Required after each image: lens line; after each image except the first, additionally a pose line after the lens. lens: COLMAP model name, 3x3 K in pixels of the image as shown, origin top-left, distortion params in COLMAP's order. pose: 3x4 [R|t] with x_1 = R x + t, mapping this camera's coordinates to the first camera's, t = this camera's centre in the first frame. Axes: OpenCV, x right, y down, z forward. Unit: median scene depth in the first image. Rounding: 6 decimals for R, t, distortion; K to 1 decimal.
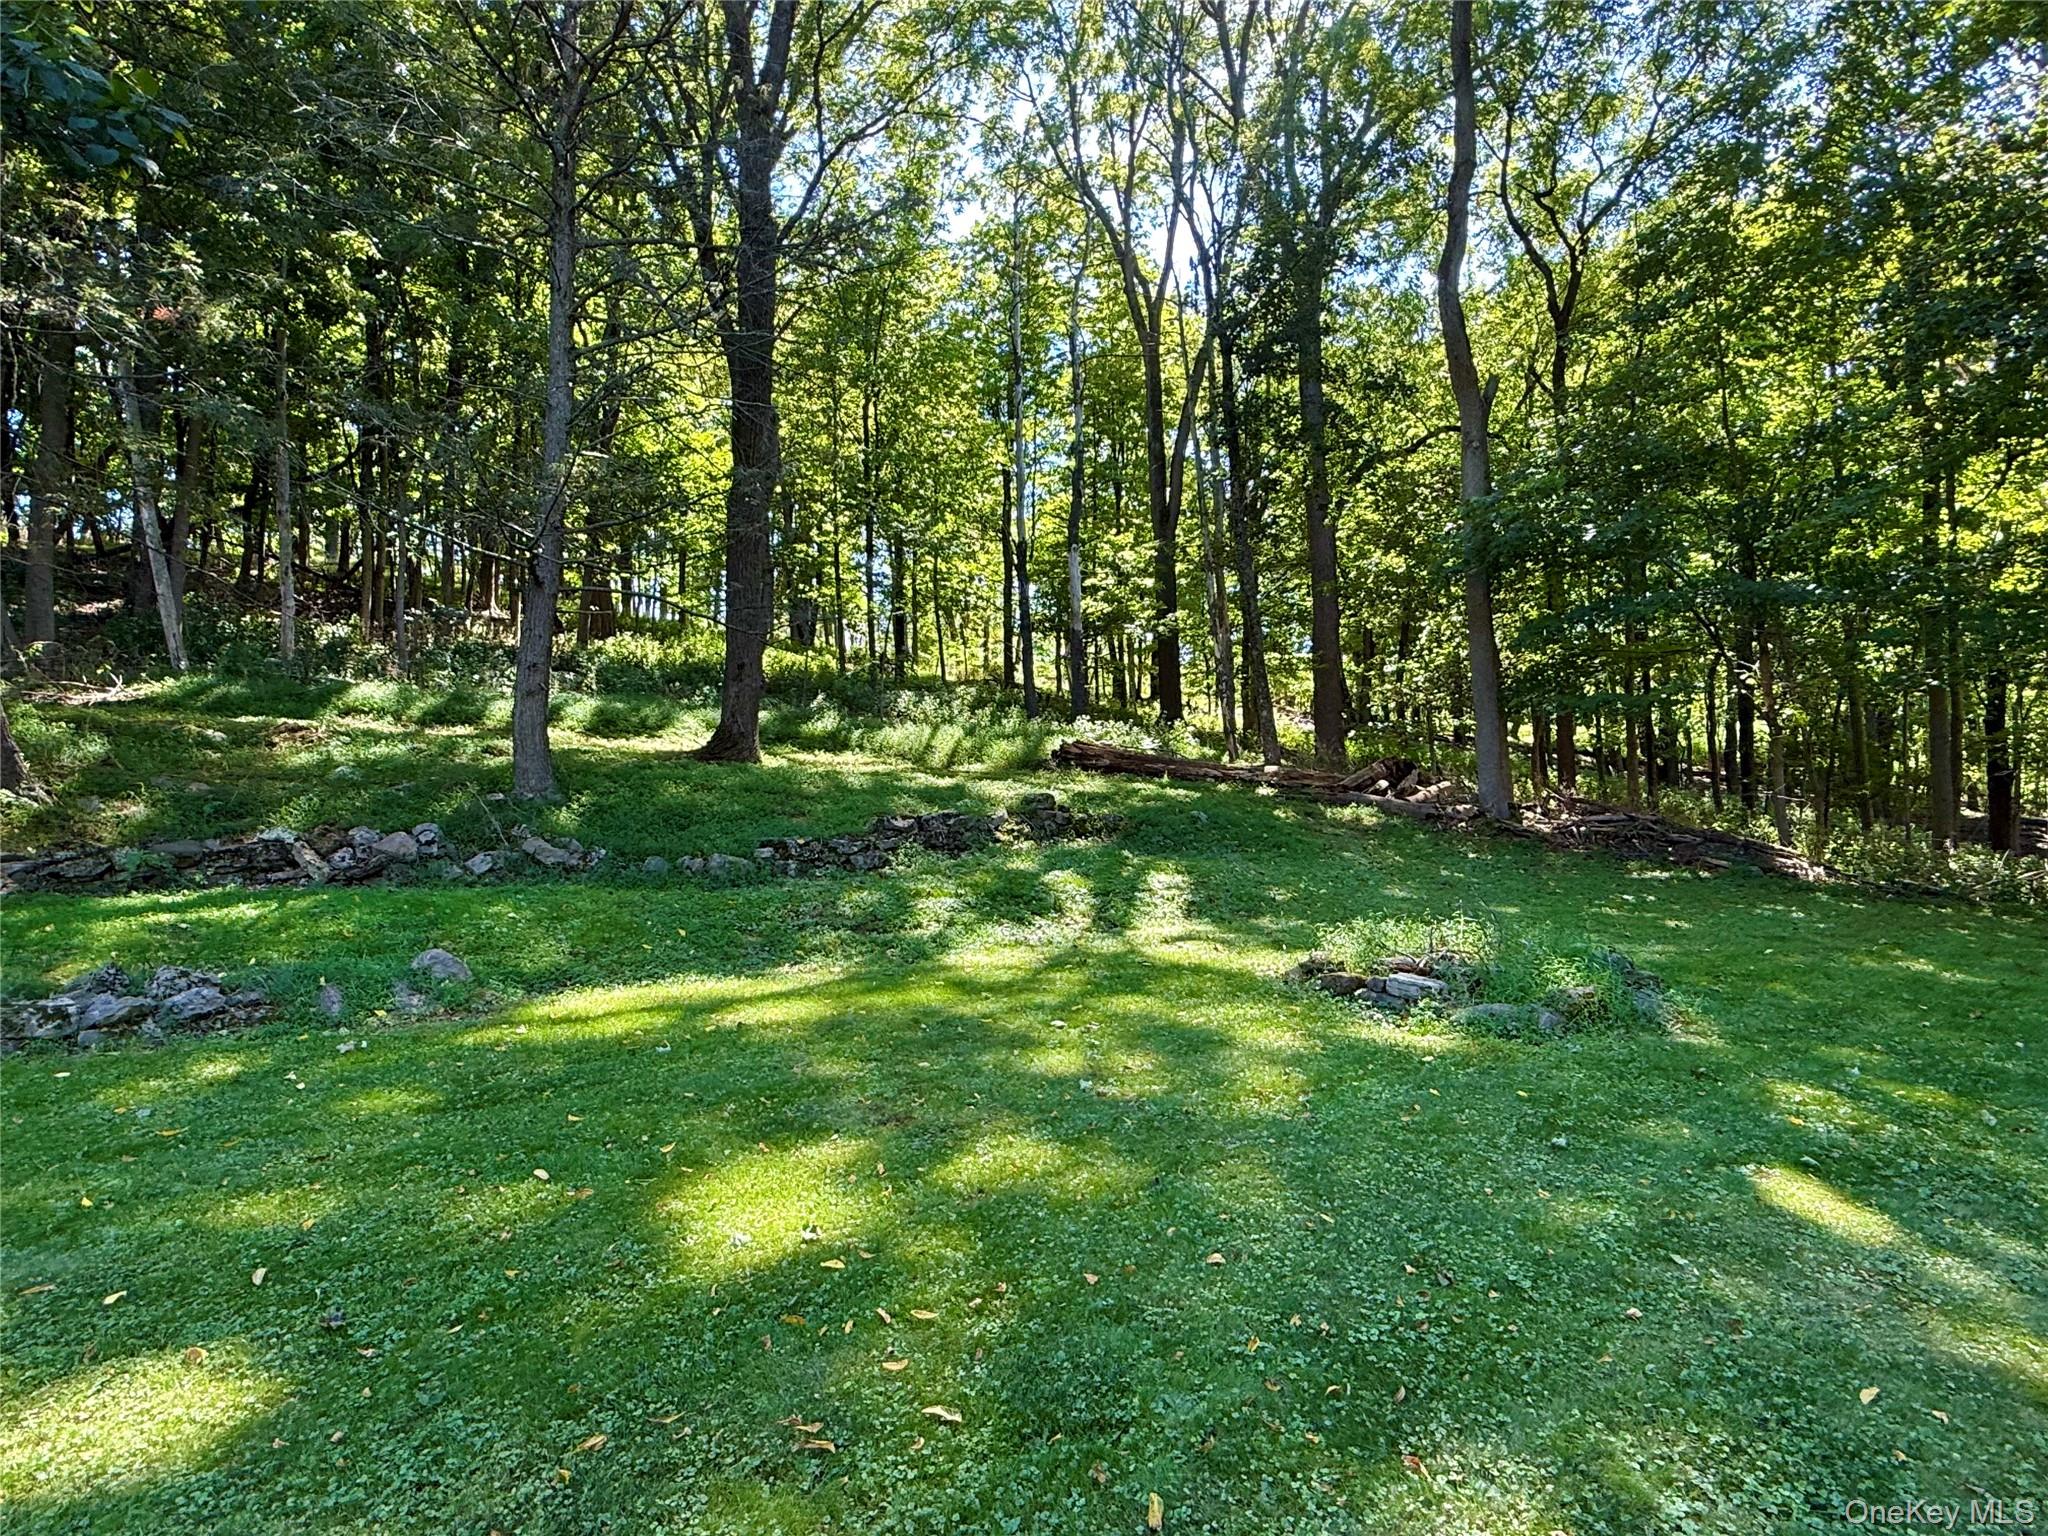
lens RADIAL K [[1159.3, 0, 1020.6], [0, 1159.3, 738.5], [0, 0, 1]] dist [0.001157, 0.001875]
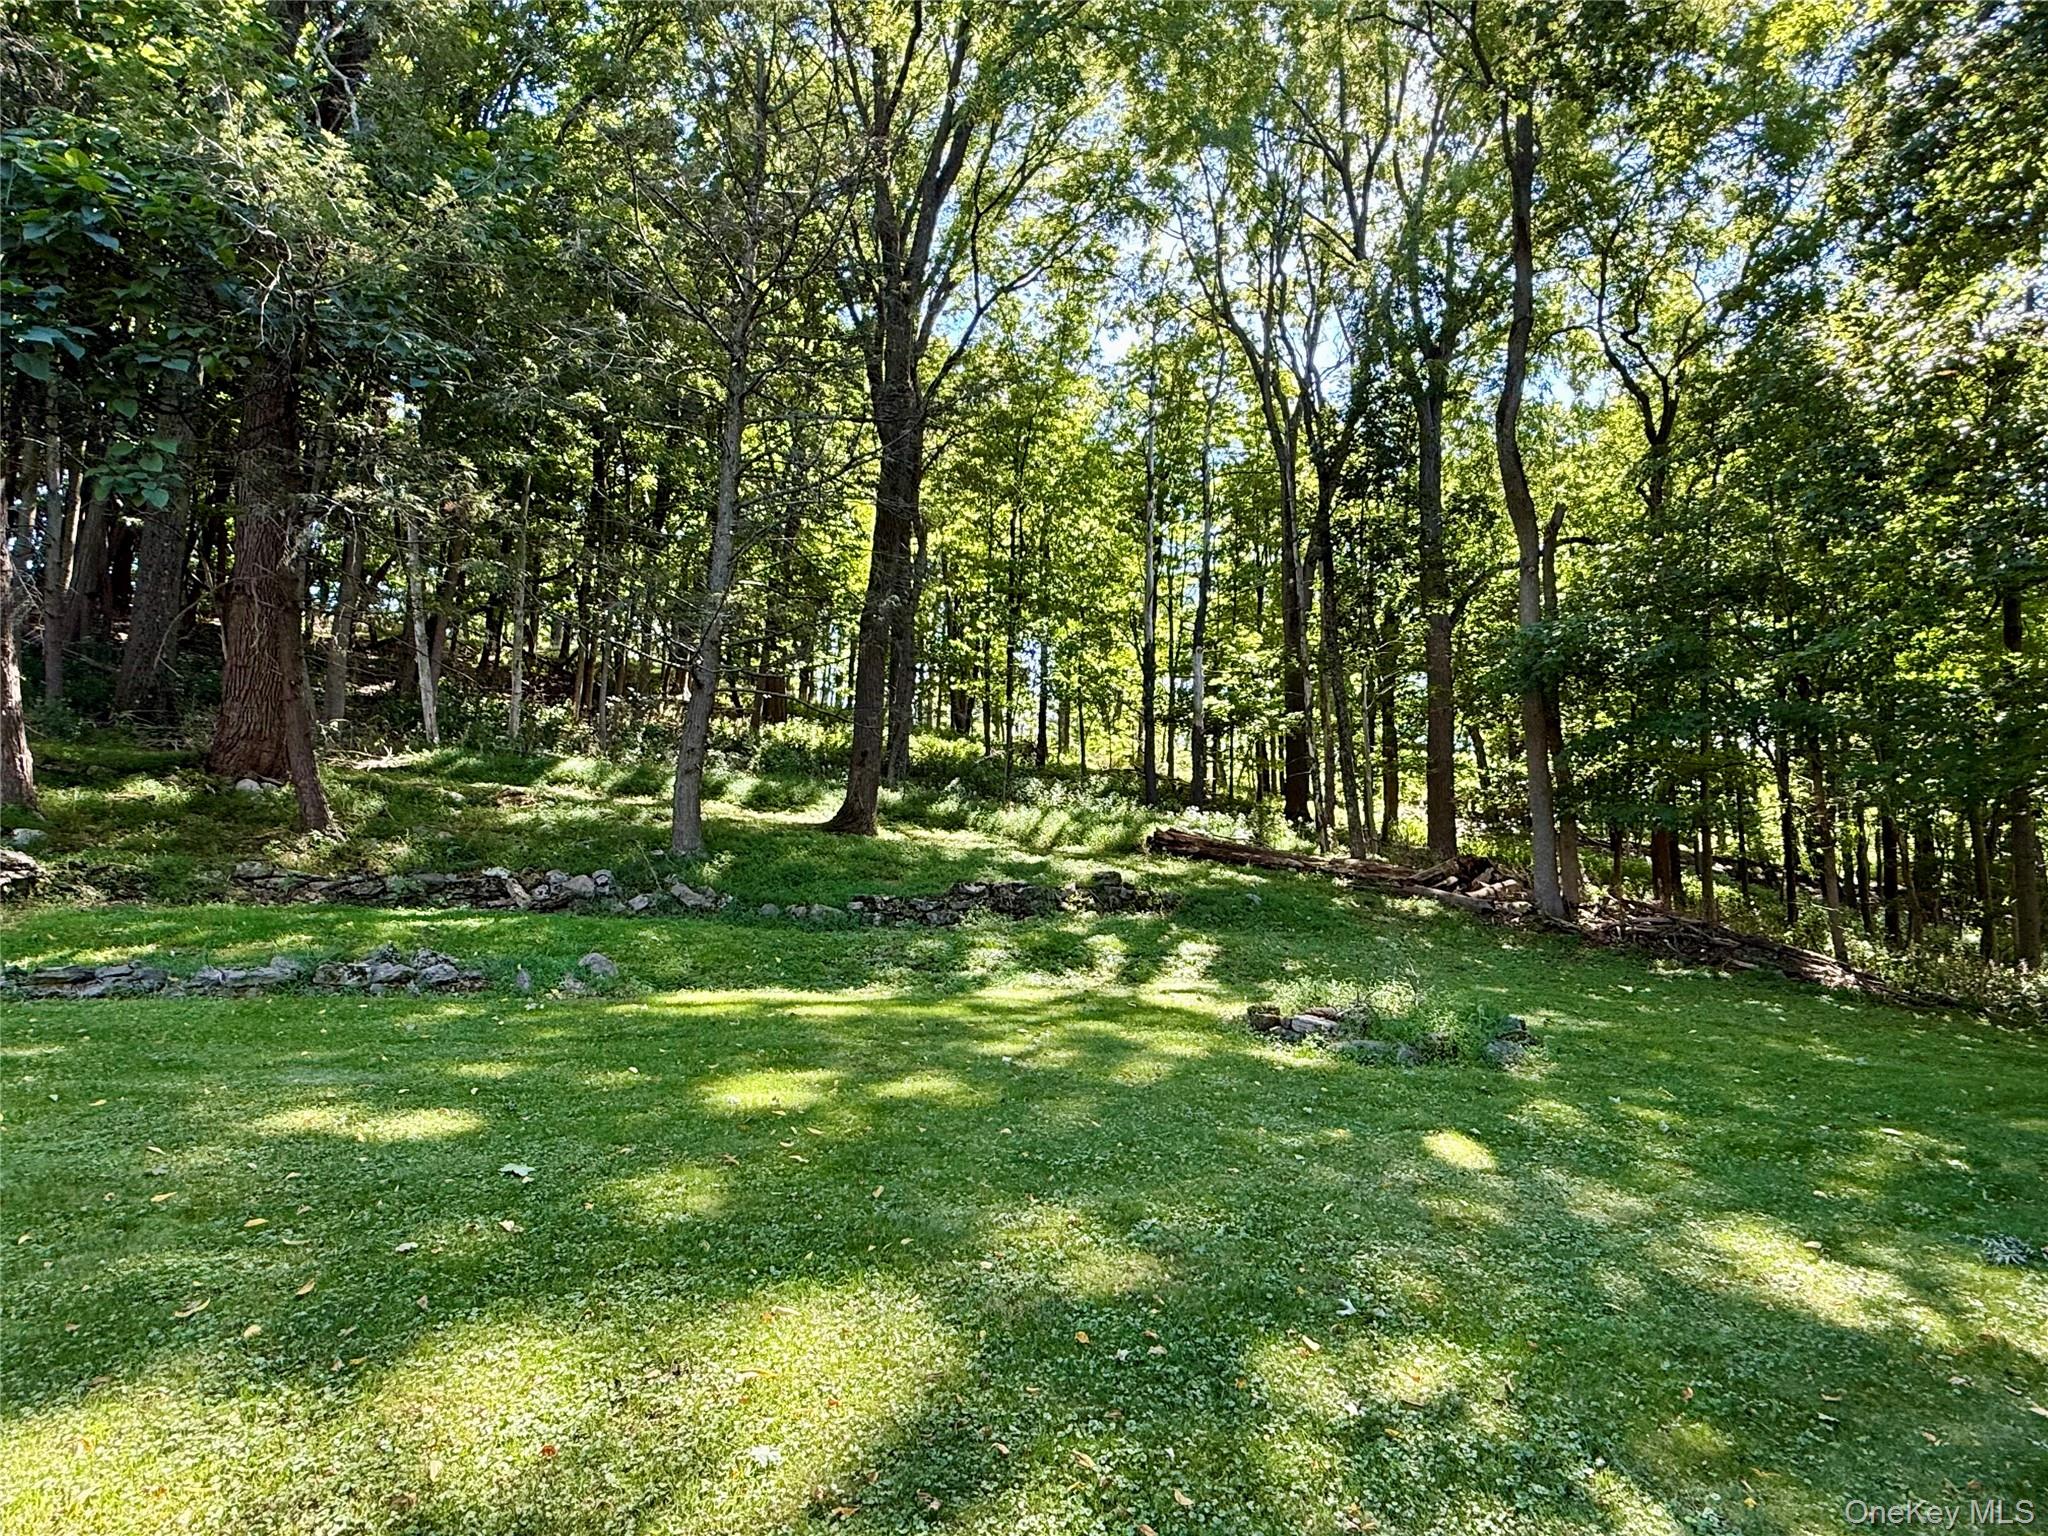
lens RADIAL K [[1159.3, 0, 1020.6], [0, 1159.3, 738.5], [0, 0, 1]] dist [0.001157, 0.001875]
pose [[0.988389, 0.026053, -0.149691, 0.078452], [-0.037303, 0.996646, -0.072842, 0.002231], [0.147291, 0.077580, 0.986046, -0.124182]]
